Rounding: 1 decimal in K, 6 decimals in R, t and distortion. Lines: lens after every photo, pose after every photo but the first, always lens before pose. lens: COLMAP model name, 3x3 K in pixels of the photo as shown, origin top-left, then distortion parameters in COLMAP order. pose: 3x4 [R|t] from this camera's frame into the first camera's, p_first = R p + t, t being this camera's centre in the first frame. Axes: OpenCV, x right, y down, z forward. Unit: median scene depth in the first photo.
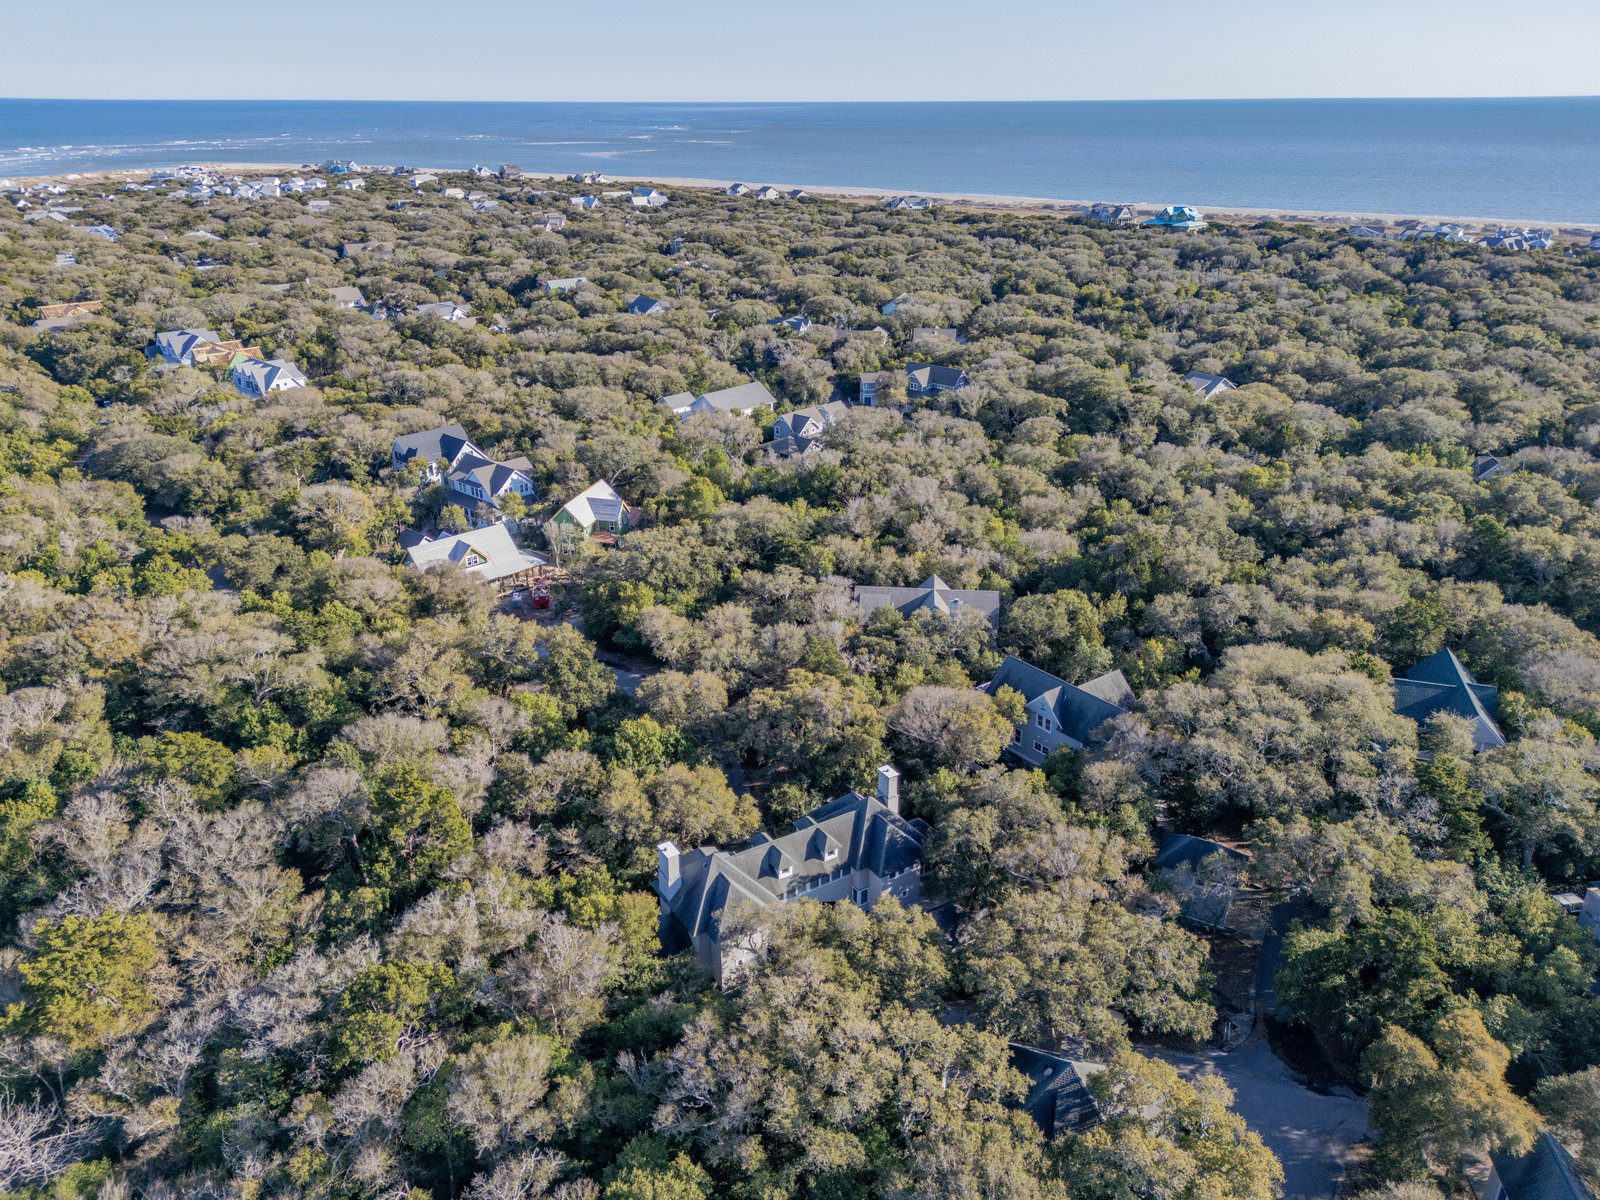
lens RADIAL K [[1125.7, 0, 800.0], [0, 1125.7, 600.0], [0, 0, 1]] dist [0.093353, -0.138784]
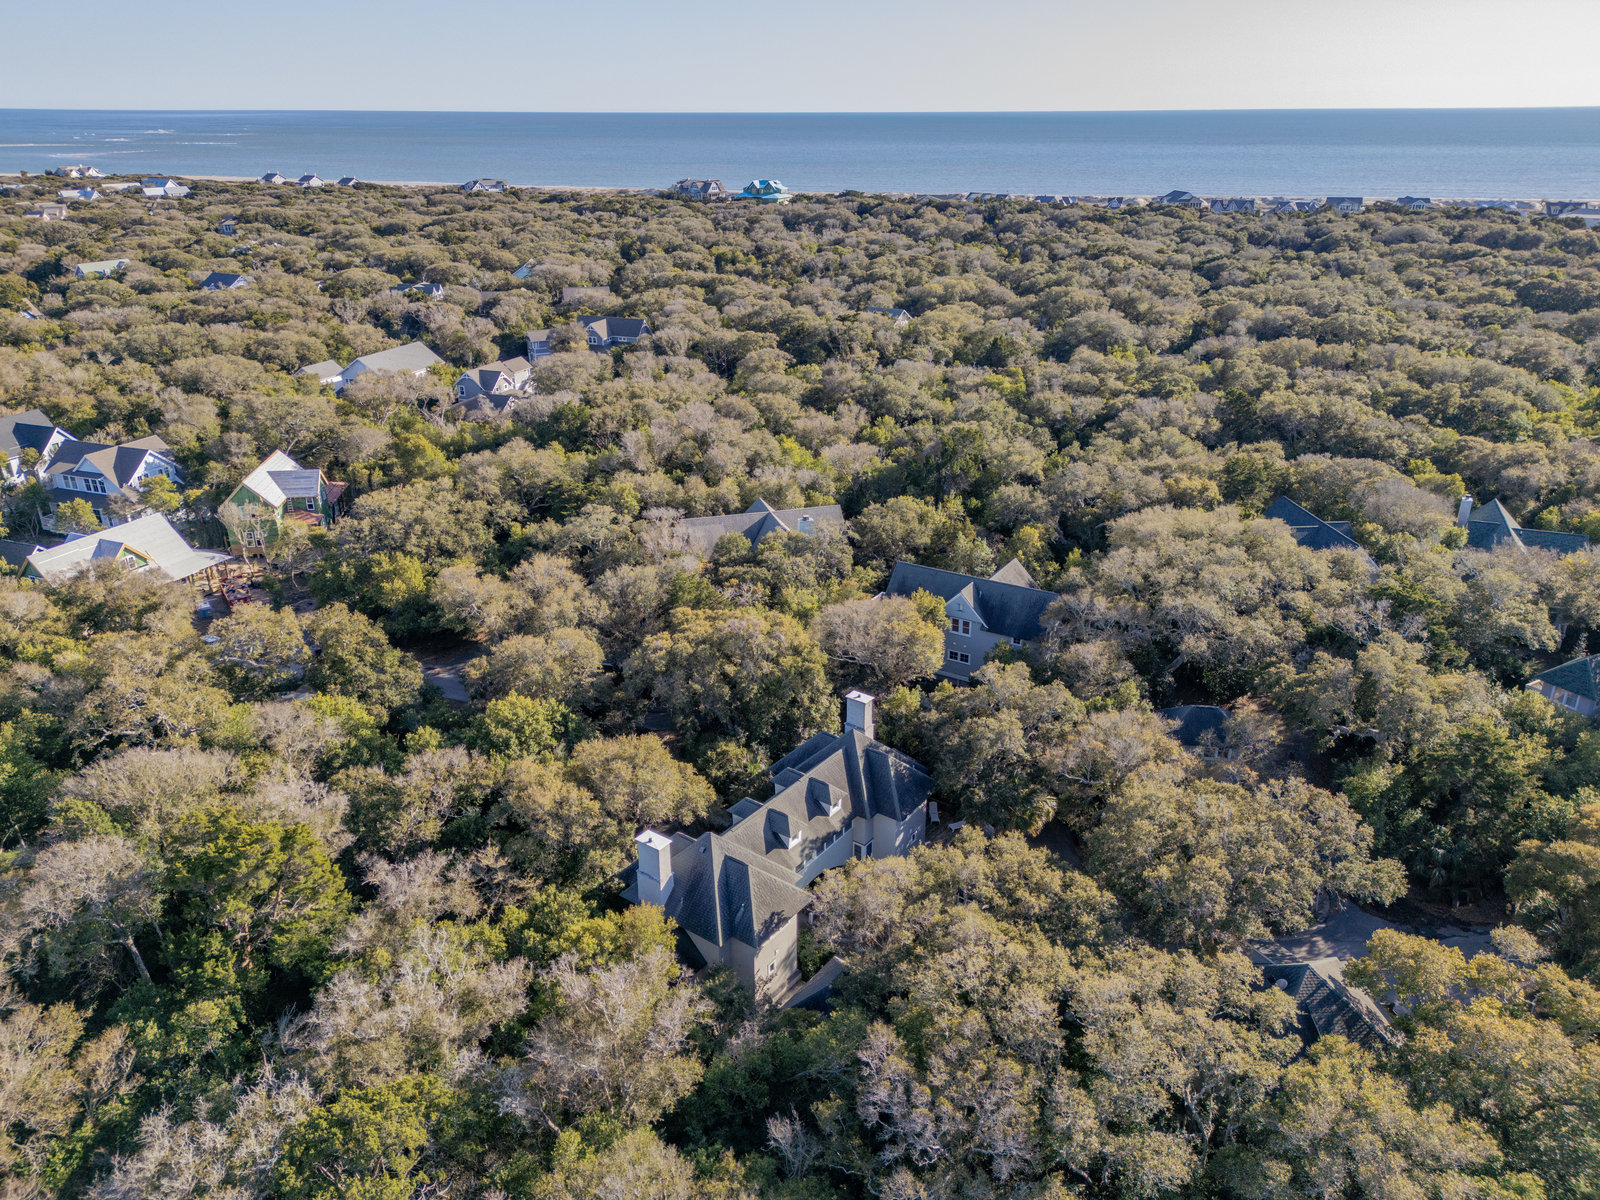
lens RADIAL K [[1124.7, 0, 800.0], [0, 1124.7, 600.0], [0, 0, 1]] dist [0.052753, -0.038090]
pose [[0.929215, -0.144366, 0.340172, -0.142516], [0.145205, 0.989131, 0.023137, 0.036186], [-0.339815, 0.027895, 0.940079, 0.158039]]
